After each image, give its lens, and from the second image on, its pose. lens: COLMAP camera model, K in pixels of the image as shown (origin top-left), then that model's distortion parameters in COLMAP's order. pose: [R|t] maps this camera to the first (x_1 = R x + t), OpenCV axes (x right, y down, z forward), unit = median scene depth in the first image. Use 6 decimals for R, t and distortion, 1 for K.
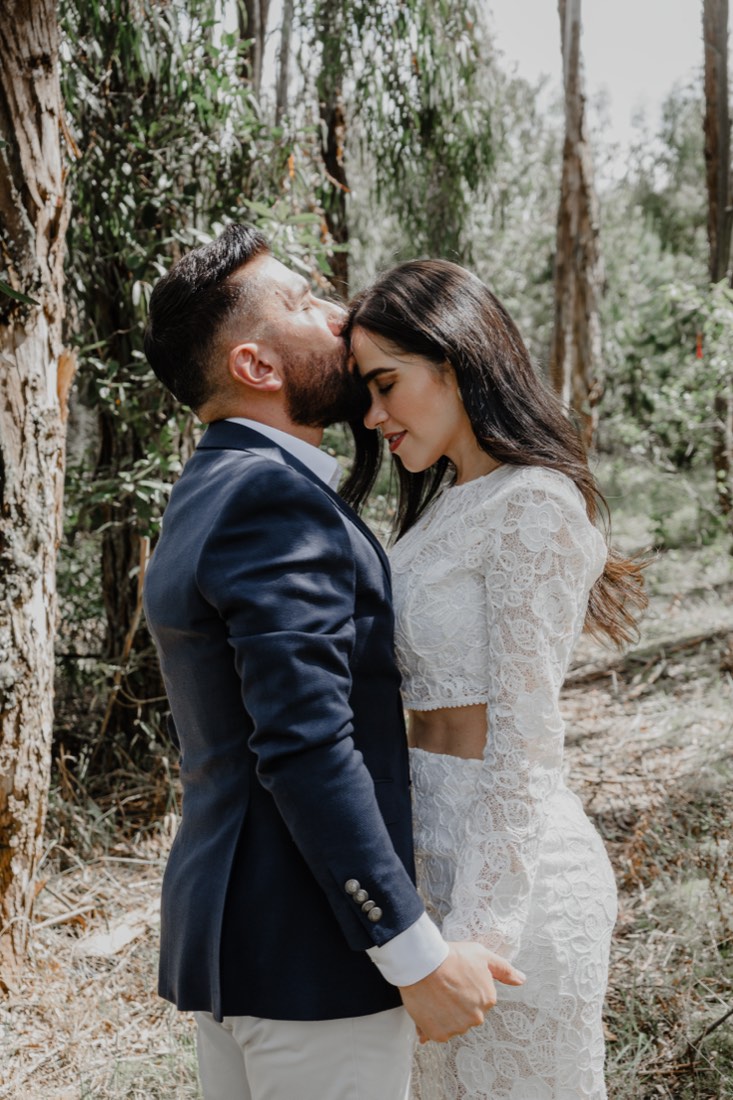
lens RADIAL K [[1392.6, 0, 370.5], [0, 1392.6, 546.8], [0, 0, 1]] dist [-0.114512, 0.000000]
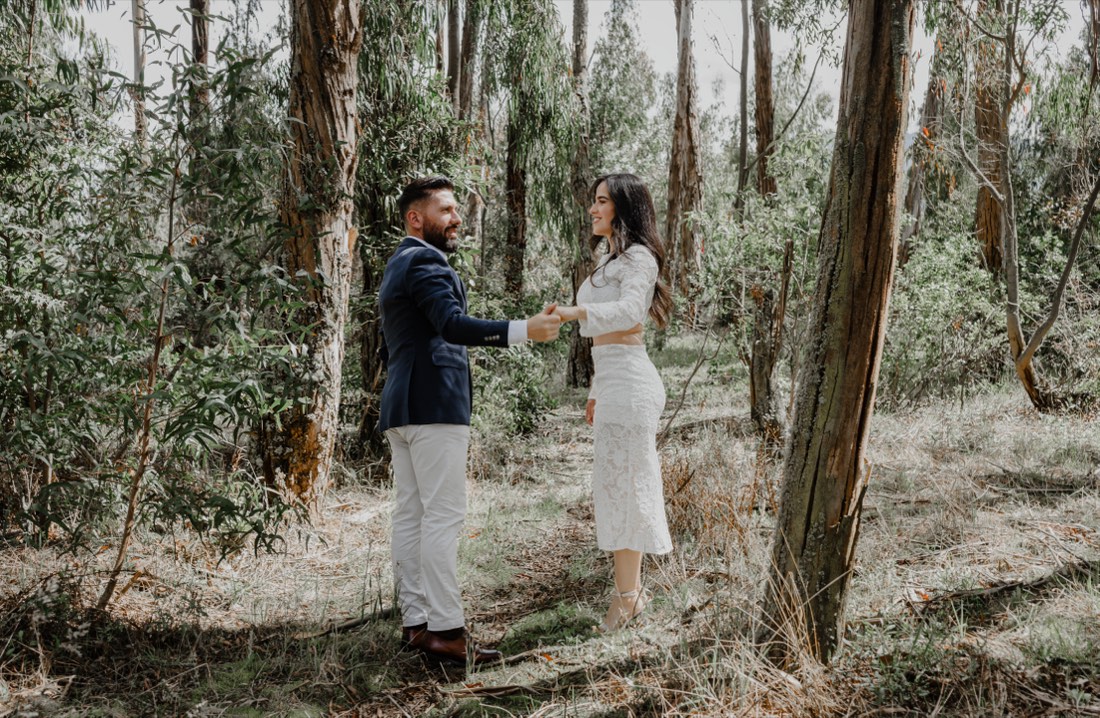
lens RADIAL K [[1091.4, 0, 546.6], [0, 1091.4, 361.6], [0, 0, 1]] dist [-0.147331, 0.000000]
pose [[0.999464, 0.031876, -0.007500, 0.093970], [-0.032220, 0.998160, -0.051358, 0.140240], [0.005850, 0.051572, 0.998652, -0.645730]]
